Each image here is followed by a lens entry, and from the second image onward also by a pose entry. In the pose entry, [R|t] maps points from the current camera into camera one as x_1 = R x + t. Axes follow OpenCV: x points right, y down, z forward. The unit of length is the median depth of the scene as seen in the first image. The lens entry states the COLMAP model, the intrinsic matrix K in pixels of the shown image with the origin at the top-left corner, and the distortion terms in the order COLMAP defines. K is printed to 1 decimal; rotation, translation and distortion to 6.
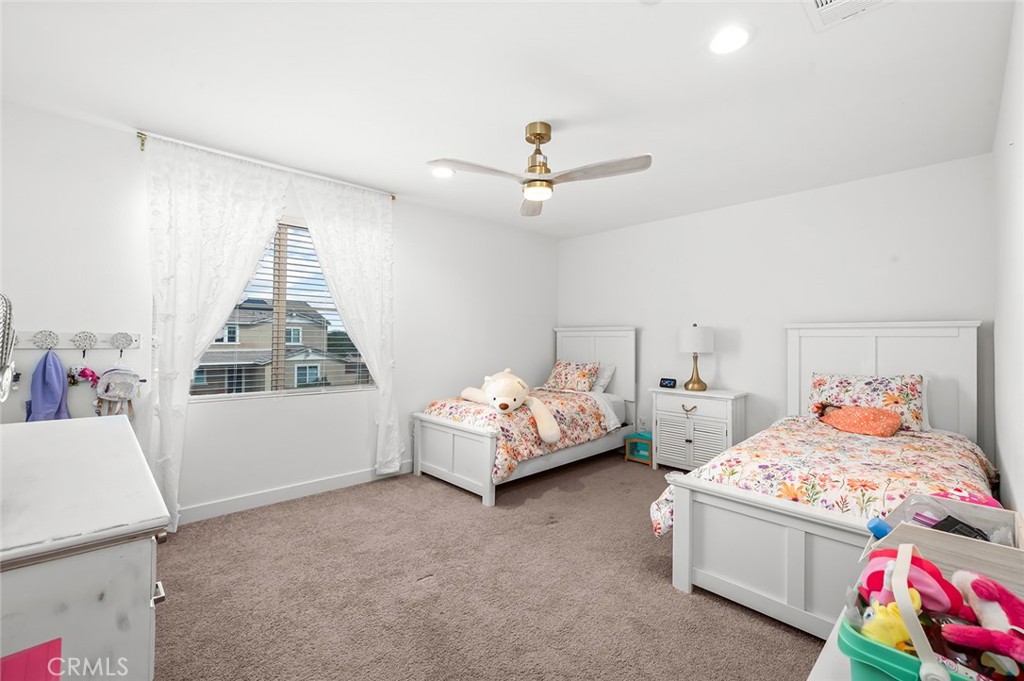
lens RADIAL K [[441.3, 0, 512.4], [0, 441.3, 338.3], [0, 0, 1]] dist [0.000894, 0.000062]
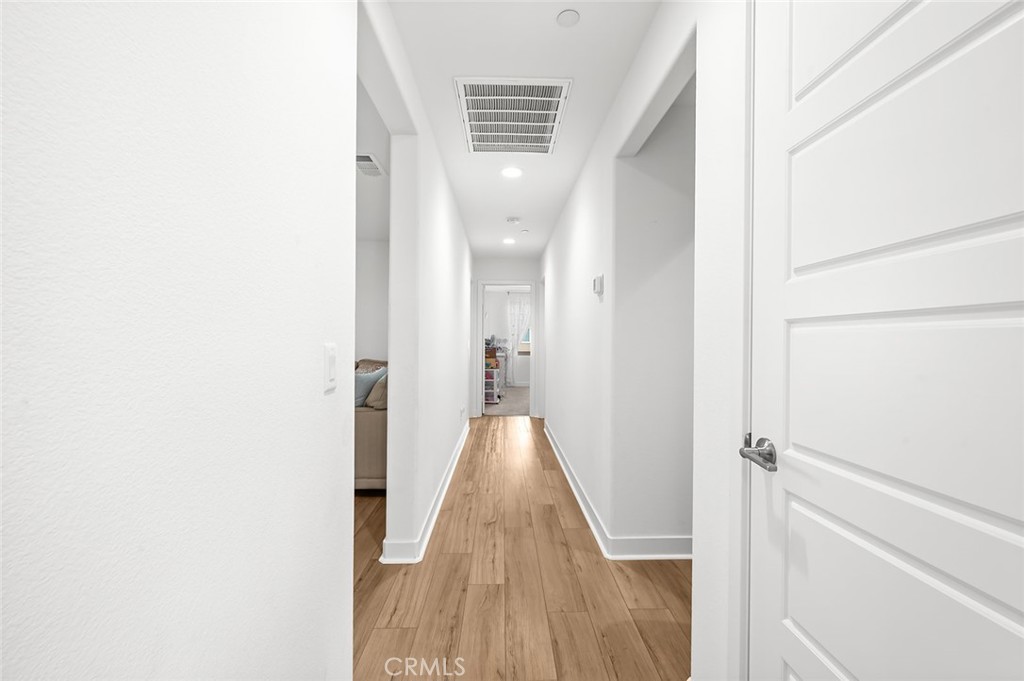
lens RADIAL K [[441.3, 0, 513.2], [0, 441.3, 340.4], [0, 0, 1]] dist [0.000894, 0.000062]
pose [[0.741734, 0.000943, -0.670693, 2.099149], [-0.000613, 1.000000, 0.000728, 0.000800], [0.670693, -0.000129, 0.741735, -2.183076]]
